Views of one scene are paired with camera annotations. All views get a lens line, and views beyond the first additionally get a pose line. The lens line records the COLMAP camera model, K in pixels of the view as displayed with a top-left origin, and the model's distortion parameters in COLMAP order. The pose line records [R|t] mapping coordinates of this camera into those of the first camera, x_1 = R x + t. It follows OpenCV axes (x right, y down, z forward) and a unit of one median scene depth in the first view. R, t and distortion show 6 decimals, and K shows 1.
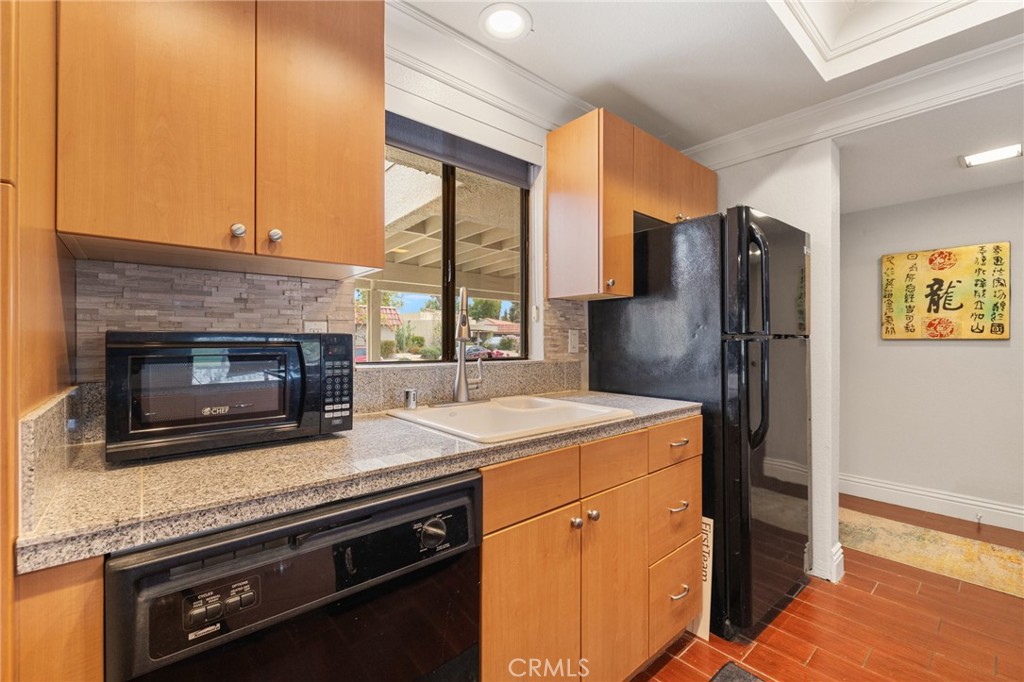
lens RADIAL K [[432.3, 0, 514.2], [0, 432.3, 336.3], [0, 0, 1]] dist [0.001588, -0.000012]
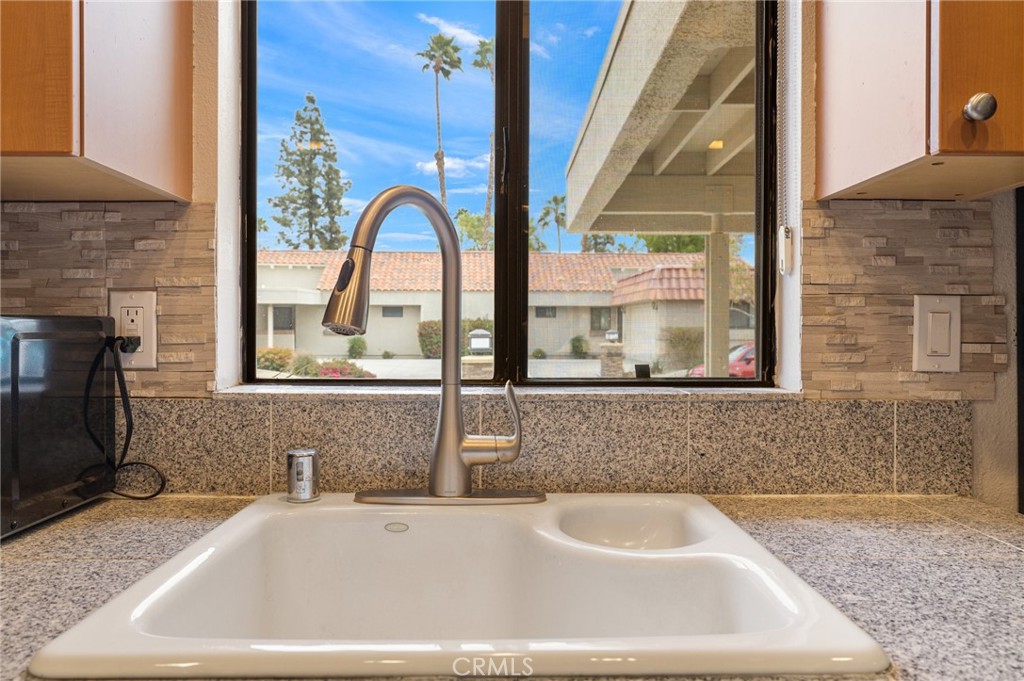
lens RADIAL K [[773.9, 0, 512.0], [0, 773.9, 340.5], [0, 0, 1]] dist [-0.001615, -0.000836]
pose [[0.763898, 0.009887, -0.645261, 0.347229], [0.006166, 0.999725, 0.022618, 0.002862], [0.645308, -0.021256, 0.763627, 0.521658]]
